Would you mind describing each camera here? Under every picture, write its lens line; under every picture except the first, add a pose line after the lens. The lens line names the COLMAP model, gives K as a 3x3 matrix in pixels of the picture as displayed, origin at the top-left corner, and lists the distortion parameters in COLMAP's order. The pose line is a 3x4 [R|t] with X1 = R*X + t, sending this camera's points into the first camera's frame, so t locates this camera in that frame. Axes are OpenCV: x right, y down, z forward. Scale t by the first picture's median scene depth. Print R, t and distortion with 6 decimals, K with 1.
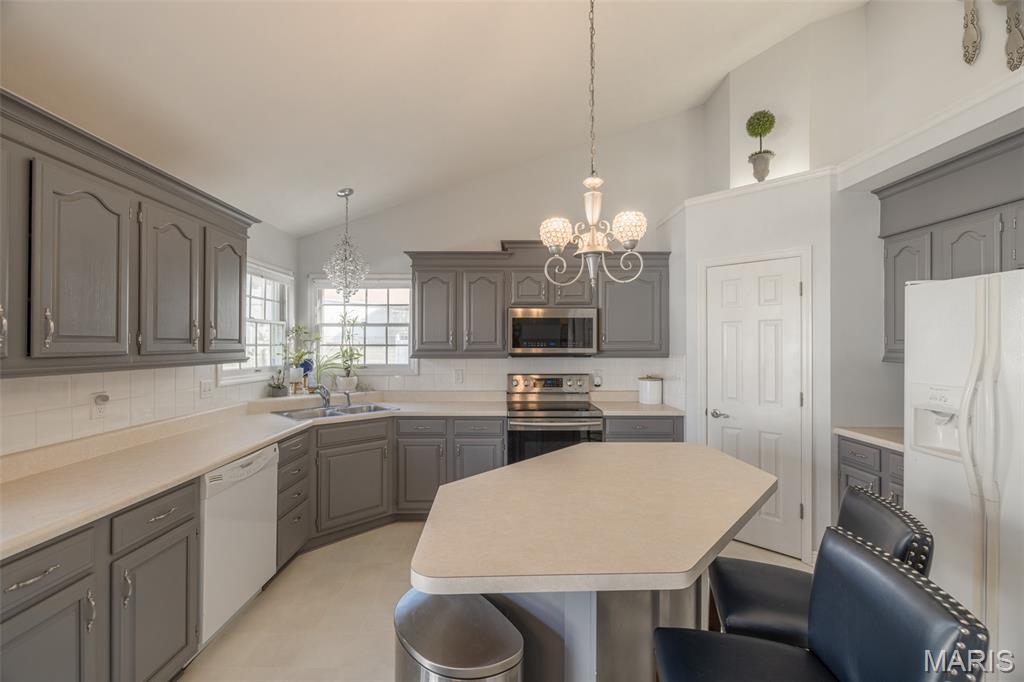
lens RADIAL K [[433.5, 0, 507.1], [0, 433.5, 342.3], [0, 0, 1]] dist [0.001463, 0.000013]
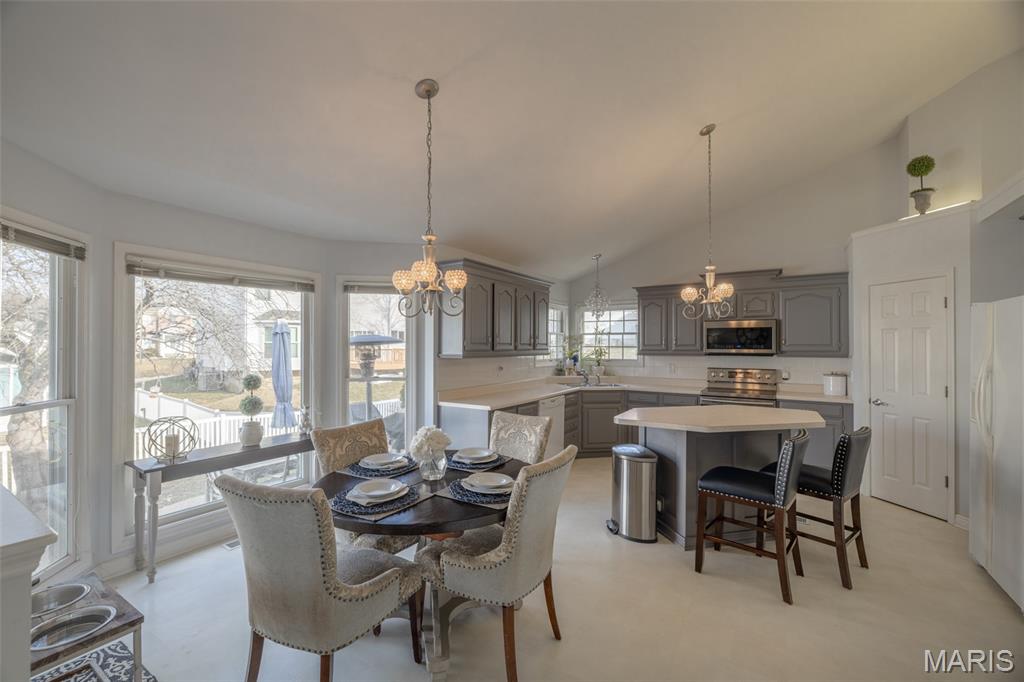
lens RADIAL K [[433.5, 0, 507.1], [0, 433.5, 342.3], [0, 0, 1]] dist [0.001463, 0.000013]
pose [[0.841669, -0.001975, -0.539990, 0.233176], [0.000762, 0.999997, -0.002470, -0.006167], [0.539993, 0.001668, 0.841668, -0.582239]]
